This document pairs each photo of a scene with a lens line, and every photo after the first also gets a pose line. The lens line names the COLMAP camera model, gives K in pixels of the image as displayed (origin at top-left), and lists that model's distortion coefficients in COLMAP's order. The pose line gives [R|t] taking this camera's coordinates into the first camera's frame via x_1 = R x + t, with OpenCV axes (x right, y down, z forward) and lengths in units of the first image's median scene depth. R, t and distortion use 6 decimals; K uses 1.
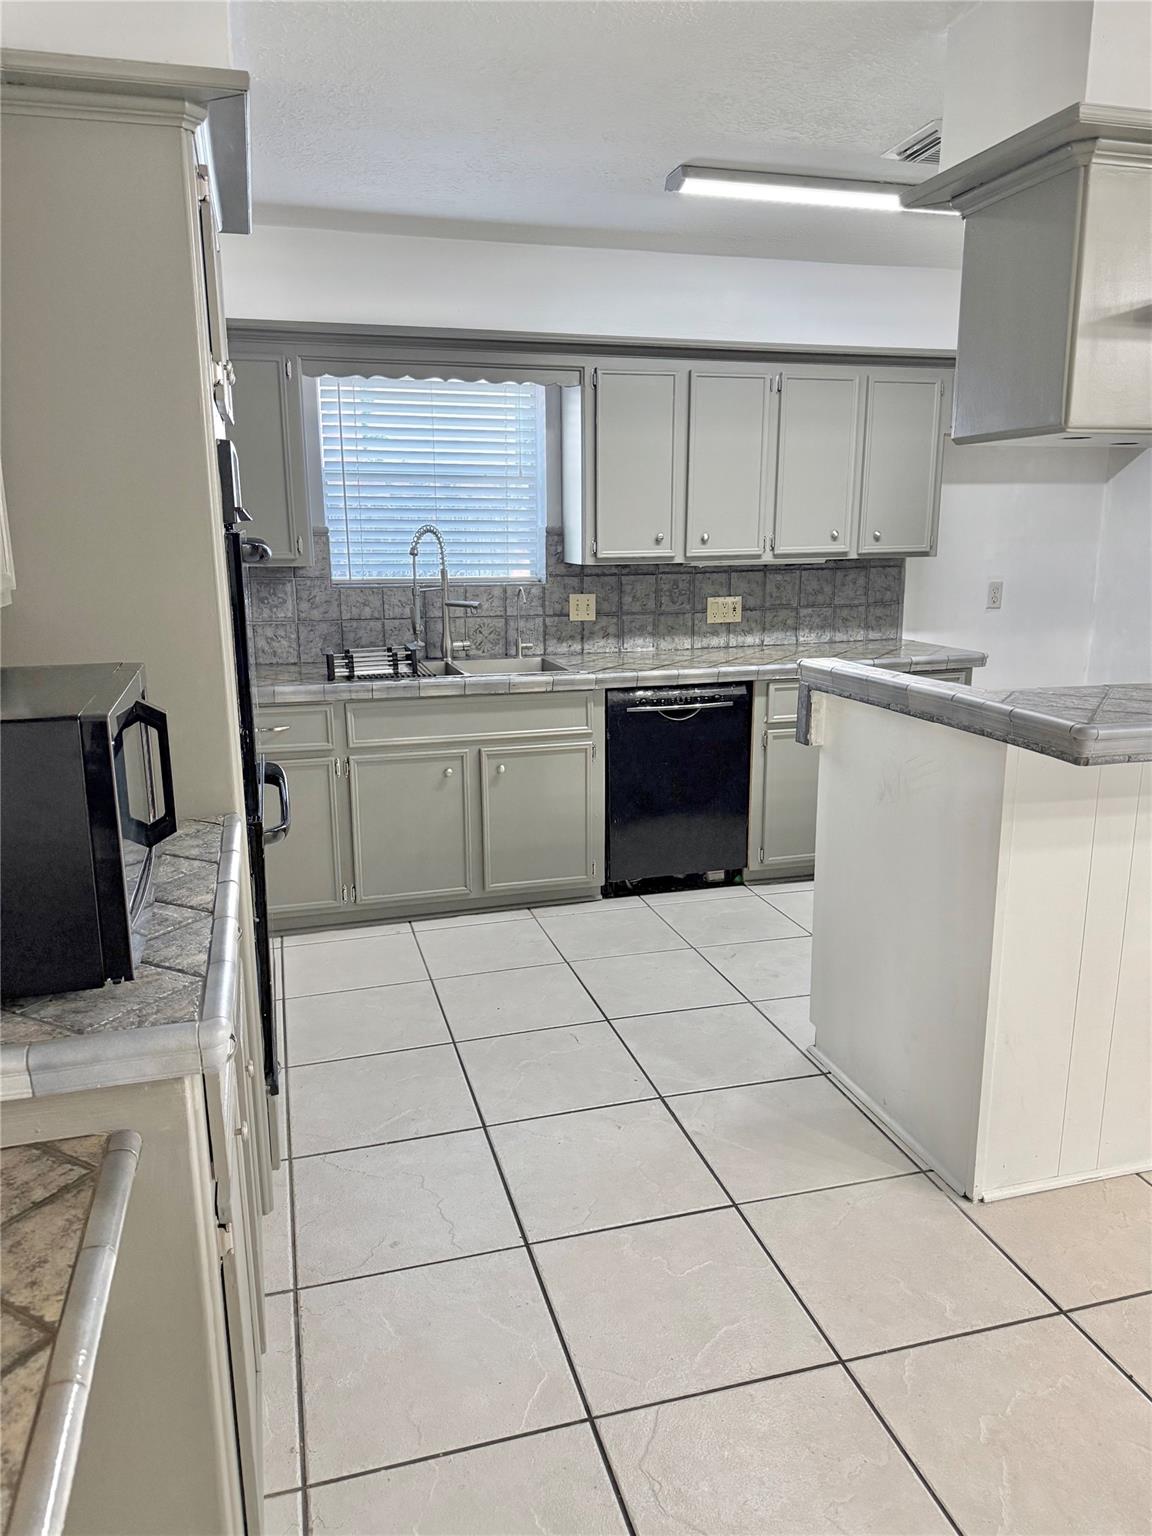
lens RADIAL K [[1073.6, 0, 579.2], [0, 1073.6, 771.5], [0, 0, 1]] dist [0.170383, -0.302888]
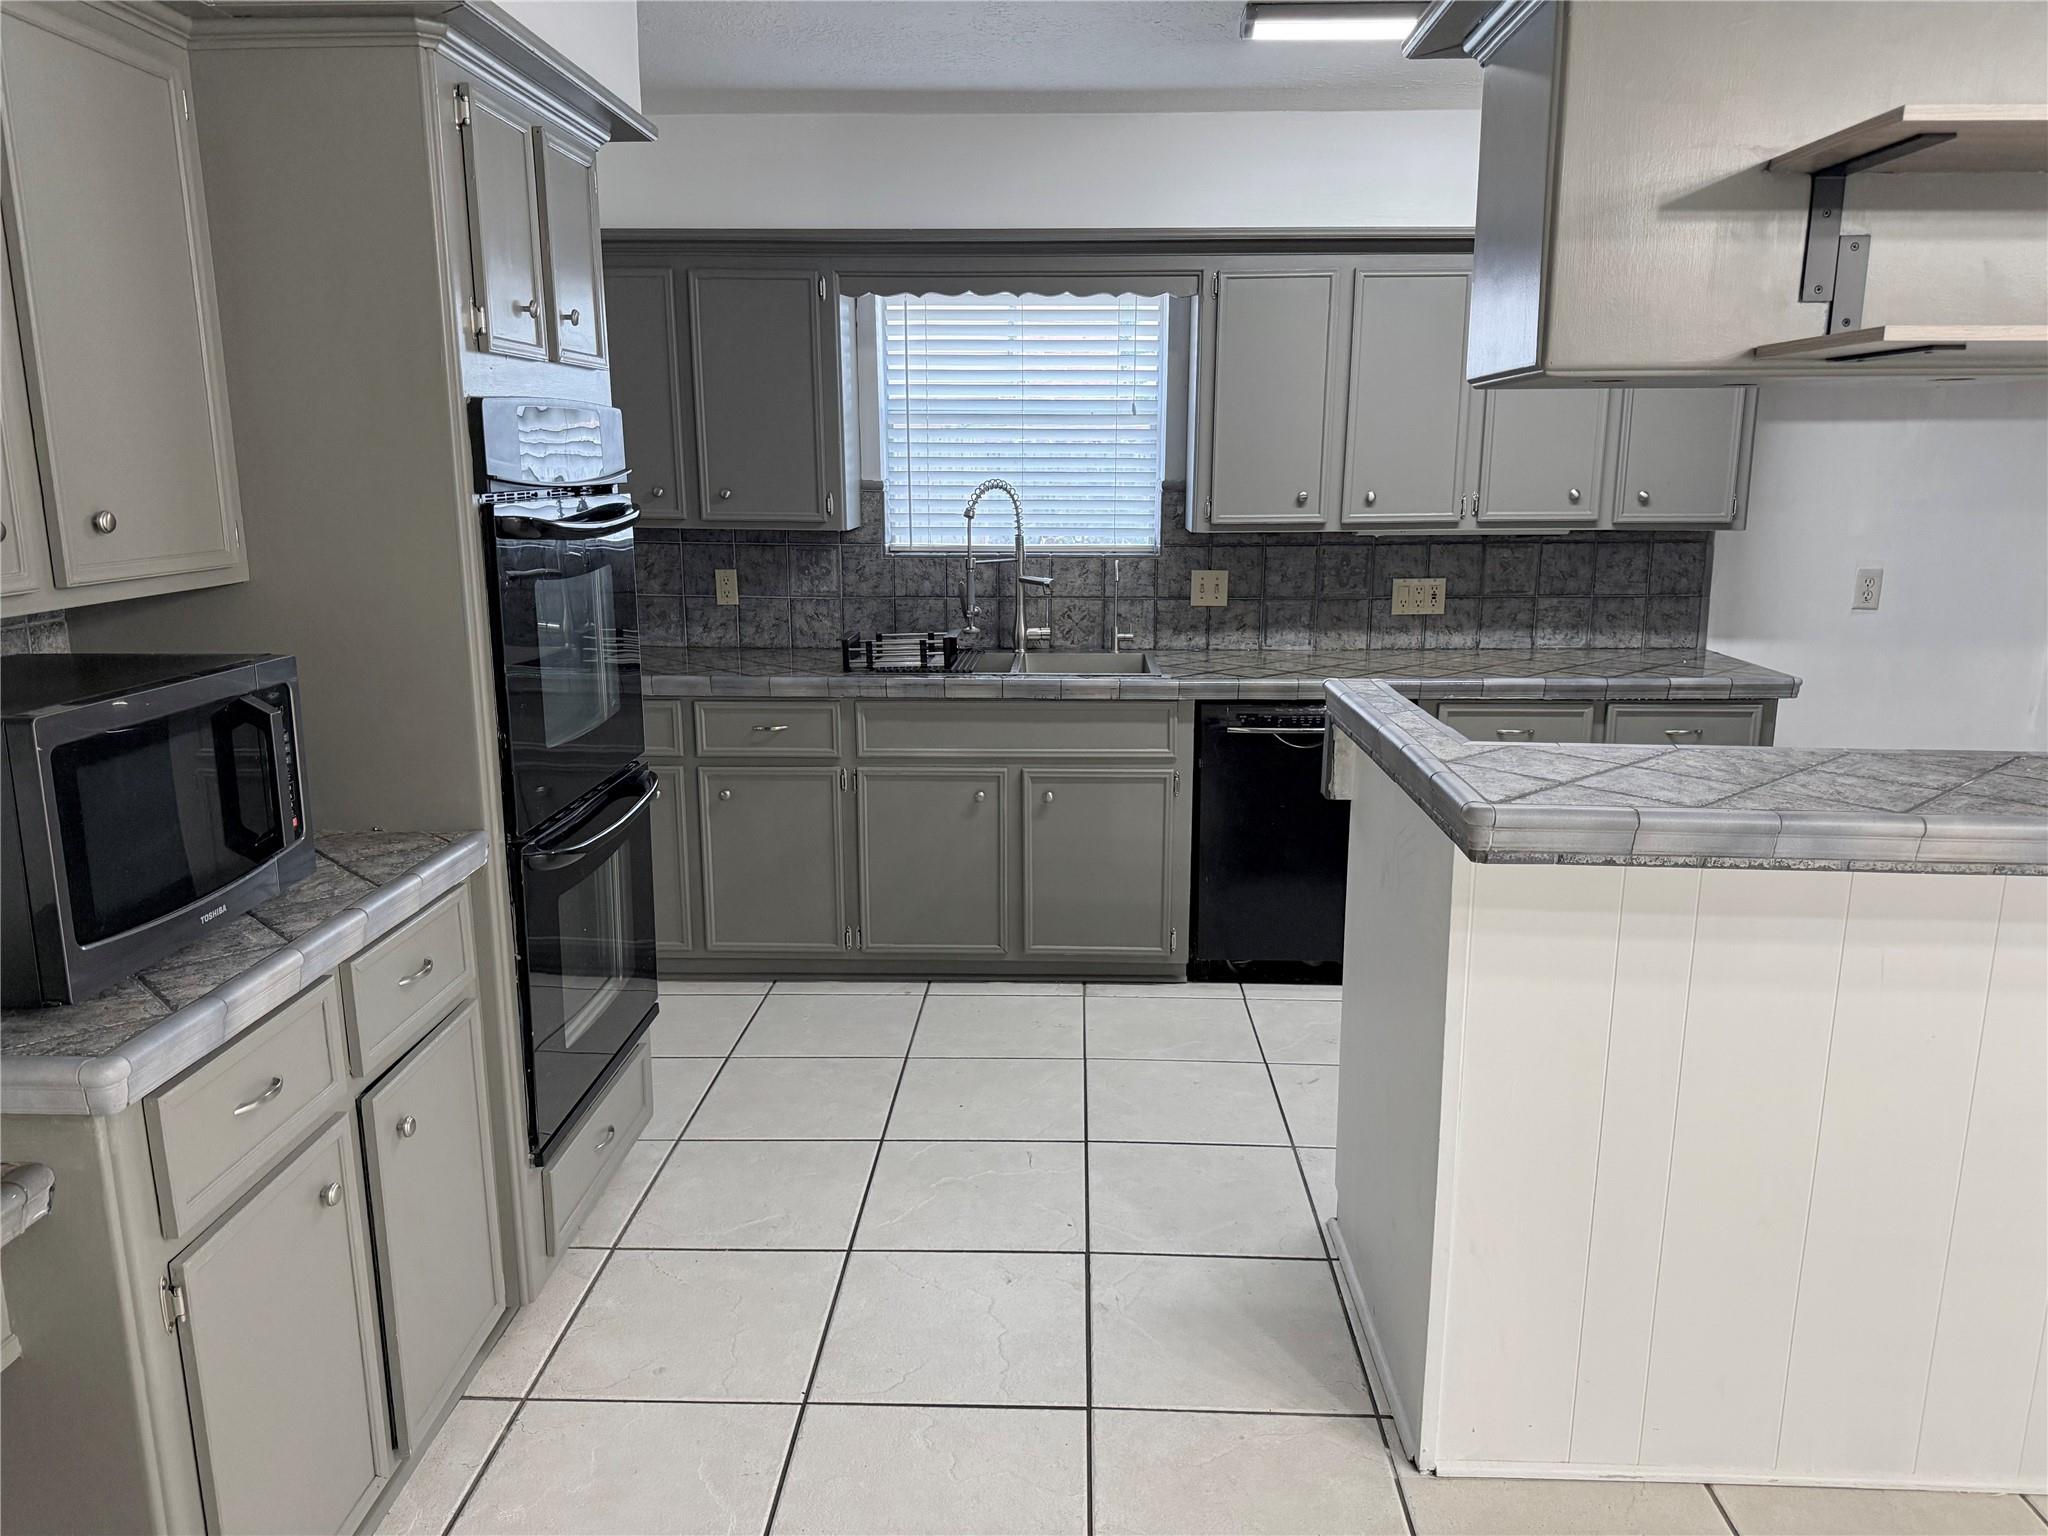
lens RADIAL K [[1431.4, 0, 1028.2], [0, 1431.4, 773.6], [0, 0, 1]] dist [0.170383, -0.302888]
pose [[0.951880, 0.070866, -0.298165, 0.199975], [-0.073533, 0.997290, 0.002277, -0.018444], [0.297519, 0.019757, 0.954512, 0.016567]]
